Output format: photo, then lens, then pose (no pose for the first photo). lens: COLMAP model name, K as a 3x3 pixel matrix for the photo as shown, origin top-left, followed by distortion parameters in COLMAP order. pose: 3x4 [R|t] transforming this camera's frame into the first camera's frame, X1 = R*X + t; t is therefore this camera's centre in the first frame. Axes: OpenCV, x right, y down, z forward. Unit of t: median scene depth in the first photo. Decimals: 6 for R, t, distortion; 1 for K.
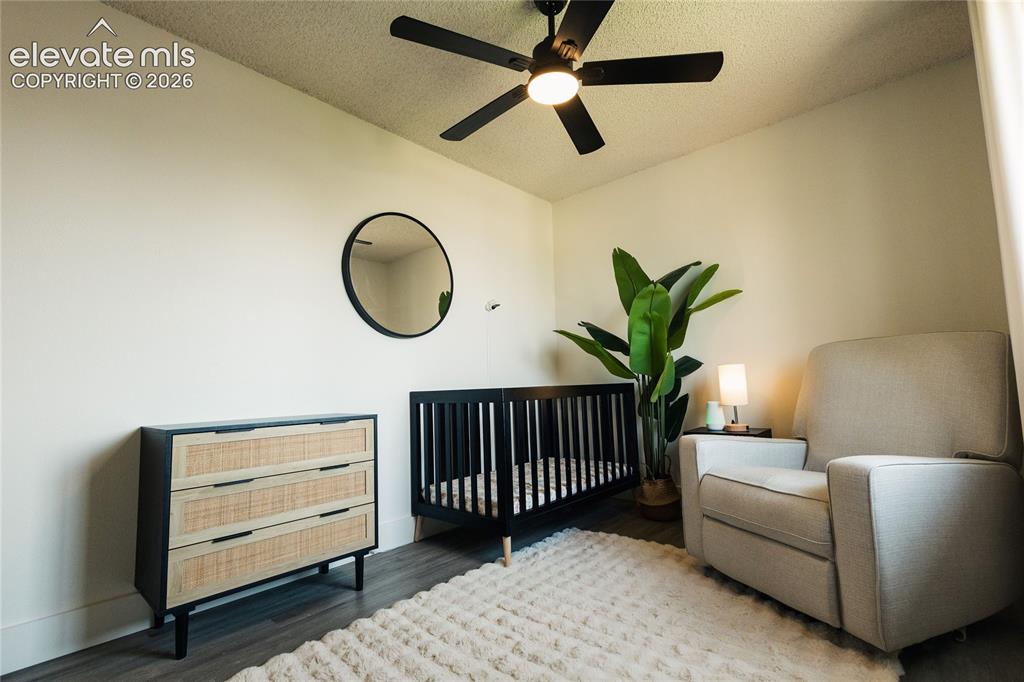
lens RADIAL K [[469.2, 0, 514.5], [0, 469.2, 338.8], [0, 0, 1]] dist [0.003102, -0.000495]
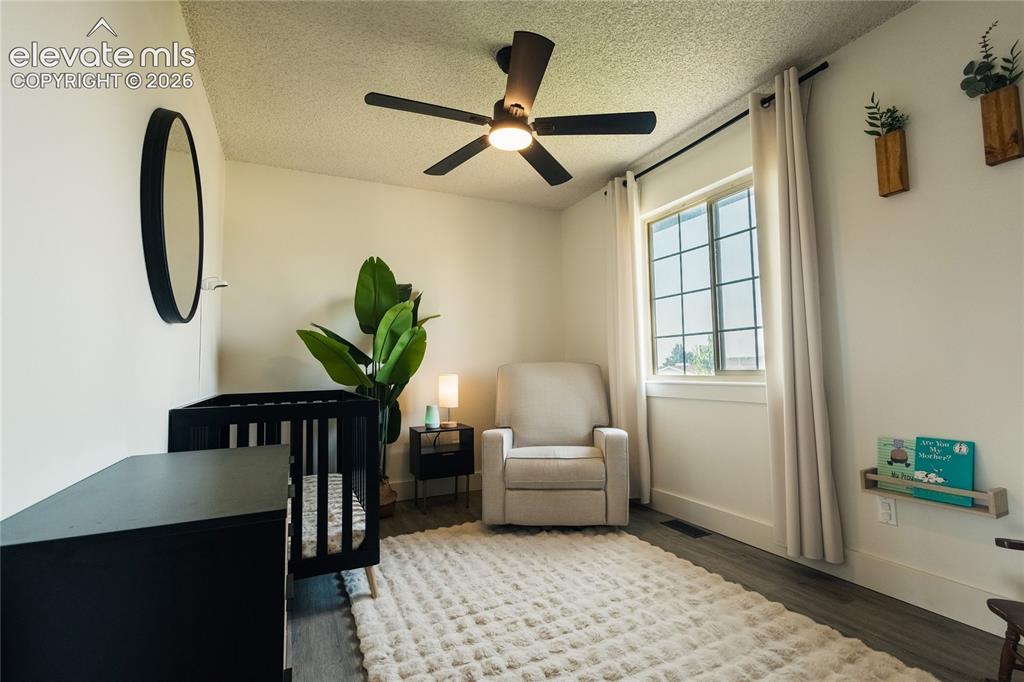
lens RADIAL K [[469.2, 0, 514.7], [0, 469.2, 340.9], [0, 0, 1]] dist [0.003102, -0.000495]
pose [[0.371469, 0.080874, 0.924916, -0.911897], [-0.091205, 0.994559, -0.050333, 0.012876], [-0.923955, -0.065660, 0.376824, 0.502037]]
